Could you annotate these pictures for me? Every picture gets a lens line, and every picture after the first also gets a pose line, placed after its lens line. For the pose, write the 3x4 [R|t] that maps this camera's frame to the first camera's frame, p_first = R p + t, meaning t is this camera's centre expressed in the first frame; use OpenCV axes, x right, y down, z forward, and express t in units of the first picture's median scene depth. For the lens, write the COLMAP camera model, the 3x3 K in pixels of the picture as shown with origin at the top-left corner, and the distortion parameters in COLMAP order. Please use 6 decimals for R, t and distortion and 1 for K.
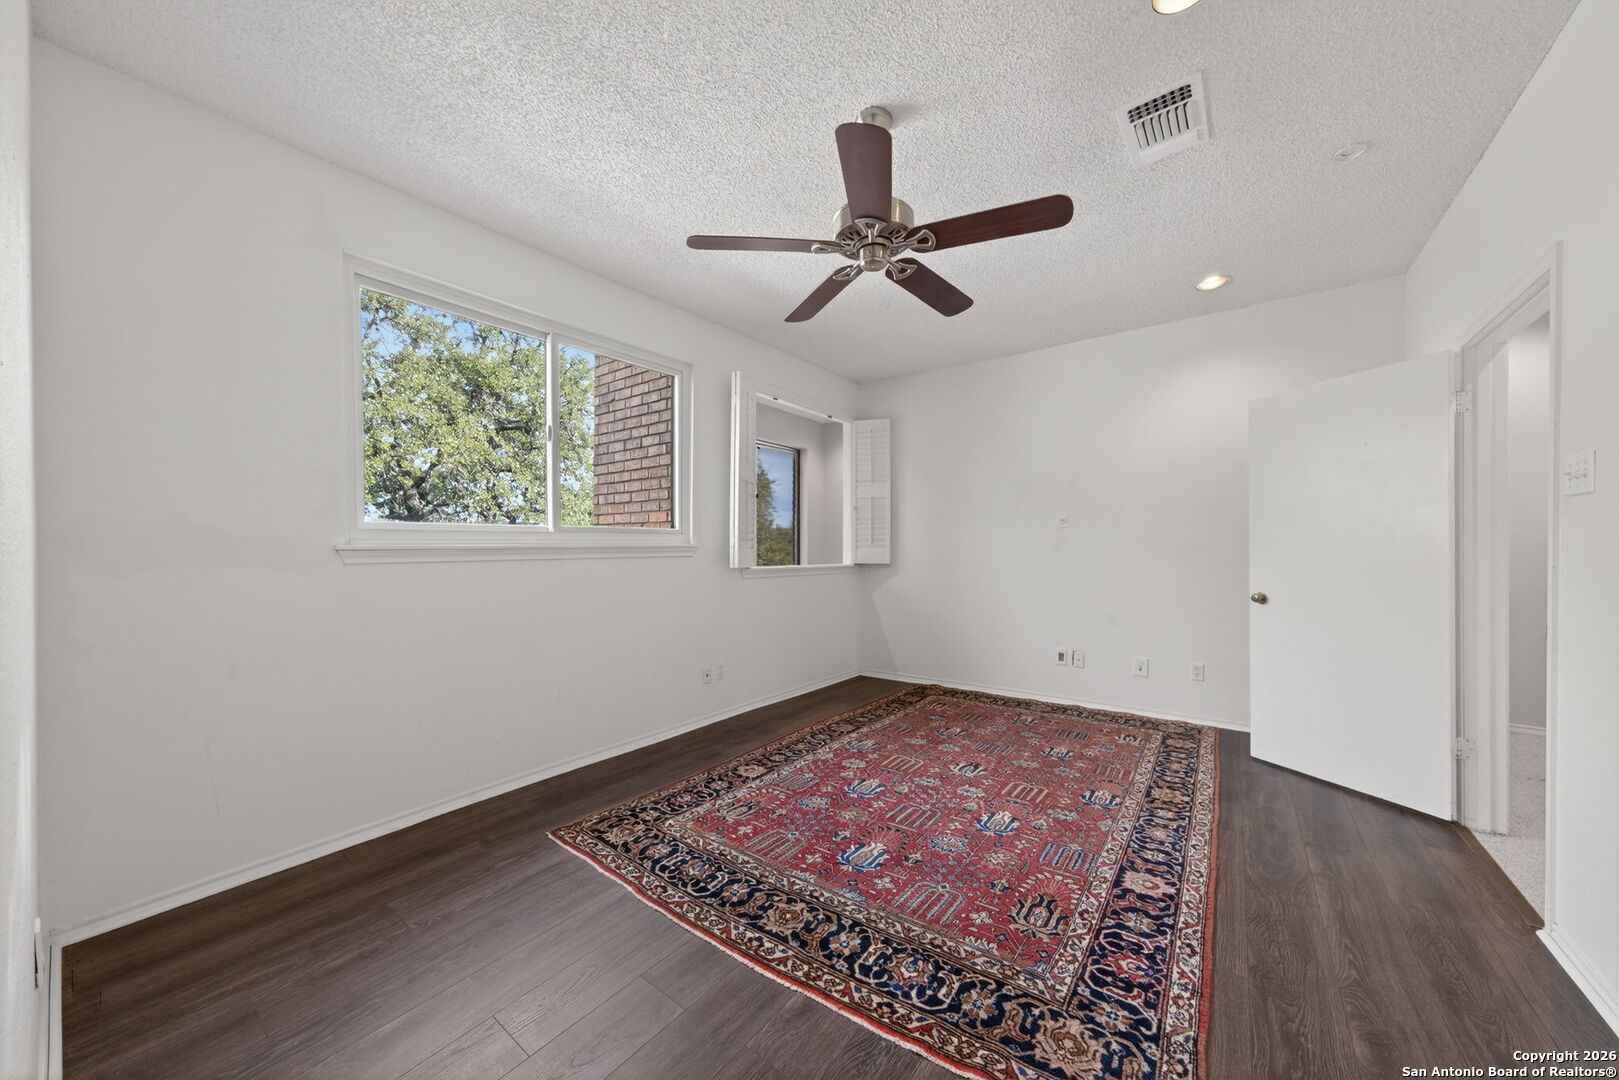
lens RADIAL K [[564.3, 0, 817.4], [0, 564.3, 552.4], [0, 0, 1]] dist [0.006823, 0.000695]
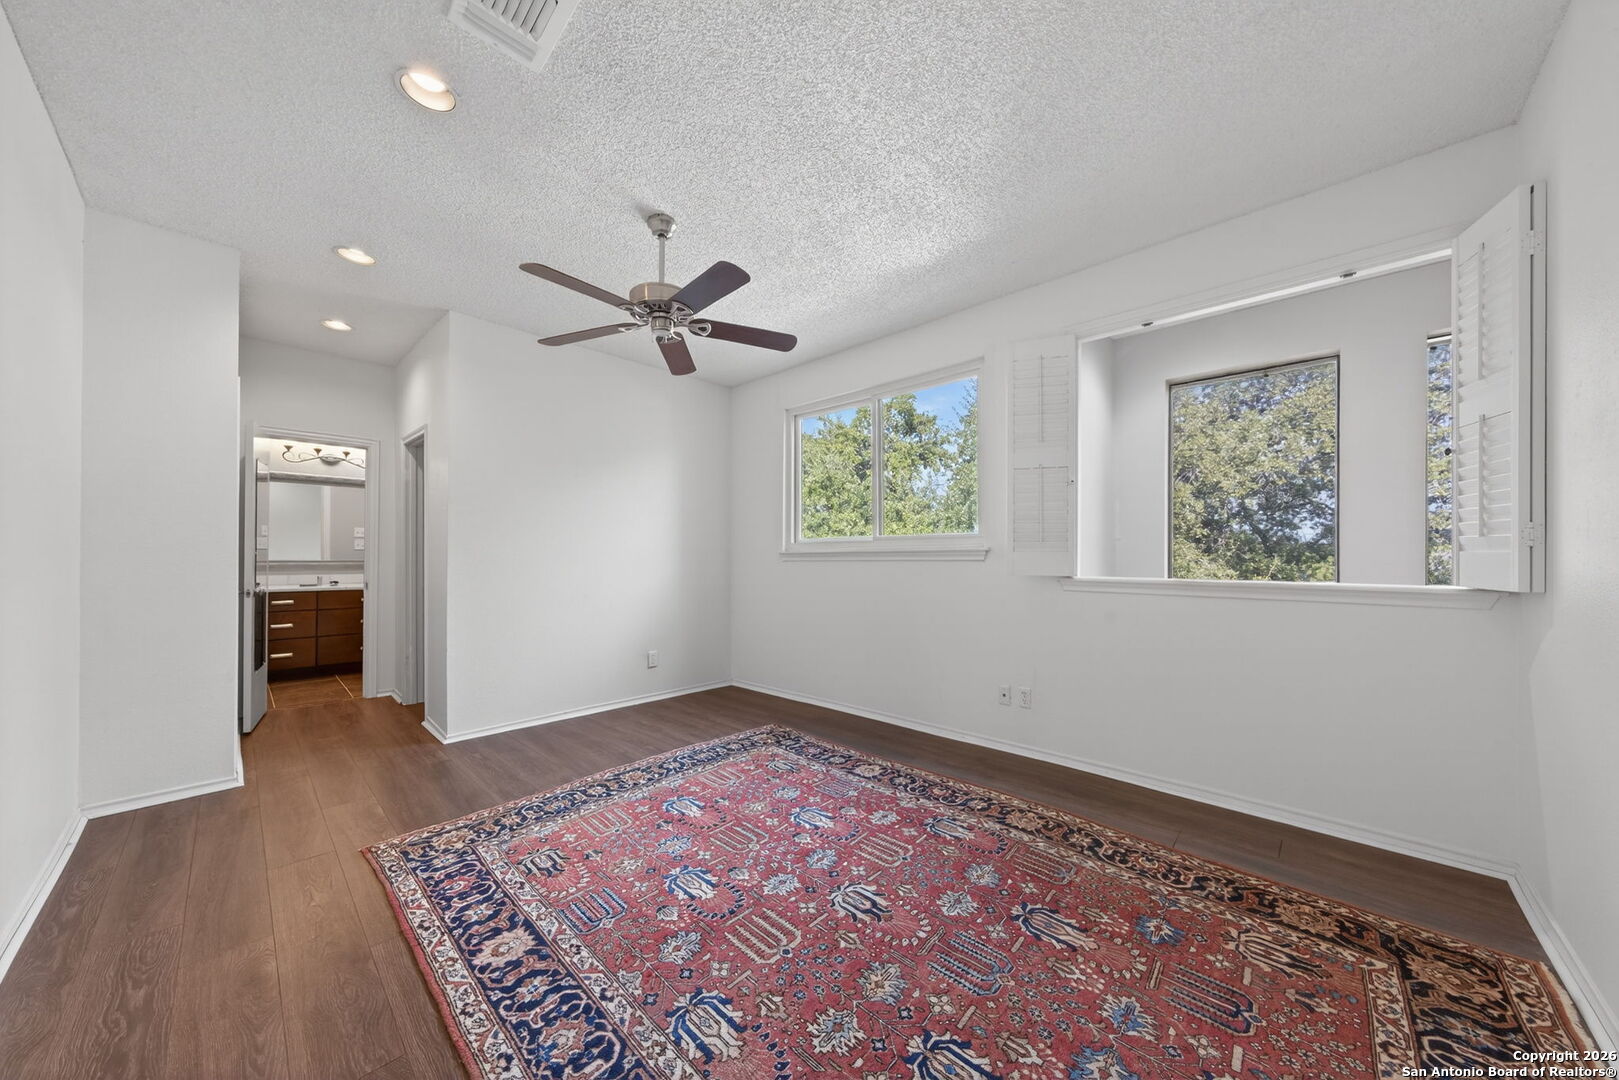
lens RADIAL K [[564.3, 0, 818.1], [0, 564.3, 547.4], [0, 0, 1]] dist [0.006823, 0.000695]
pose [[-0.136429, -0.014974, -0.990537, 1.366164], [0.002981, 0.999875, -0.015526, 0.000783], [0.990645, -0.005071, -0.136367, 1.581278]]
